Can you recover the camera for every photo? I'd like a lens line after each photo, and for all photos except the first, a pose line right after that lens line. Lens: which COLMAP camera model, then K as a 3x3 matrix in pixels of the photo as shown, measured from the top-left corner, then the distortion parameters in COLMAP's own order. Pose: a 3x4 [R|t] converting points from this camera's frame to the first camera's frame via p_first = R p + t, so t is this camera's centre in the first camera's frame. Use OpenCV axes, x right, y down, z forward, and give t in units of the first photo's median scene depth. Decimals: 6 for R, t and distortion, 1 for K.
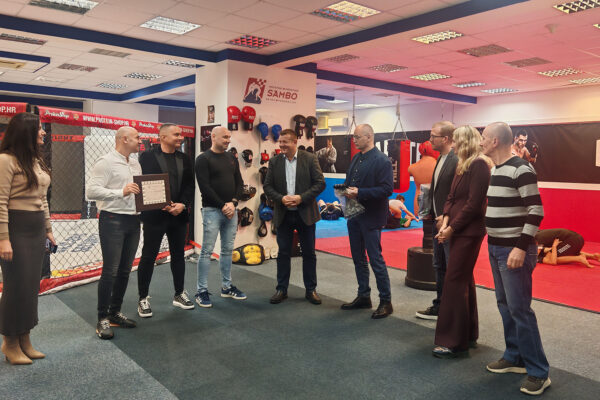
lens RADIAL K [[491.8, 0, 294.4], [0, 491.8, 182.1], [0, 0, 1]] dist [-0.001397, -0.002182]
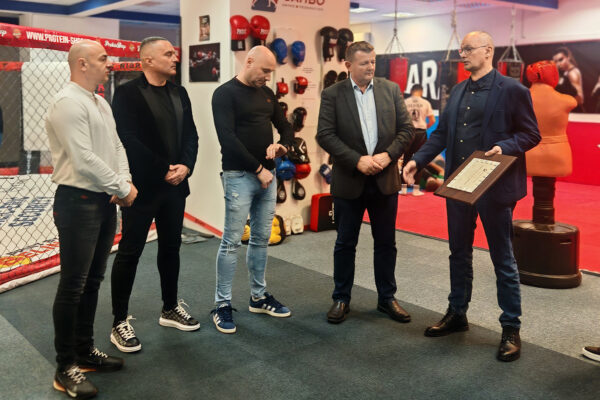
lens RADIAL K [[604.5, 0, 252.6], [0, 604.5, 116.6], [0, 0, 1]] dist [-0.001255, -0.021094]
pose [[0.999464, -0.013010, -0.030040, -0.079217], [0.013073, 0.999913, 0.001927, -0.013412], [0.030012, -0.002318, 0.999547, 0.148326]]
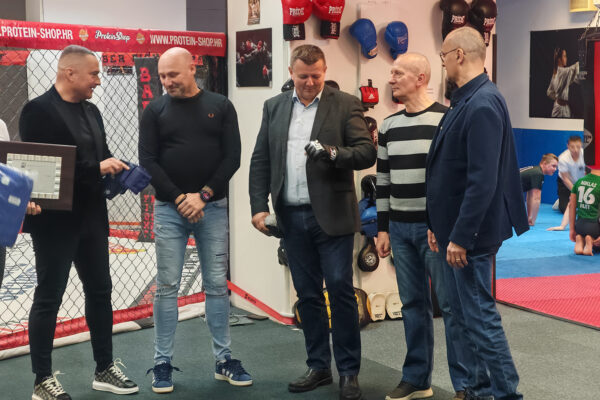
lens RADIAL K [[1234.3, 0, 316.7], [0, 1234.3, 181.9], [0, 0, 1]] dist [0.279198, -1.705545]
pose [[0.975719, -0.010250, -0.218787, 0.145163], [0.017286, 0.999392, 0.030270, -0.006813], [0.218344, -0.033317, 0.975303, -0.129189]]
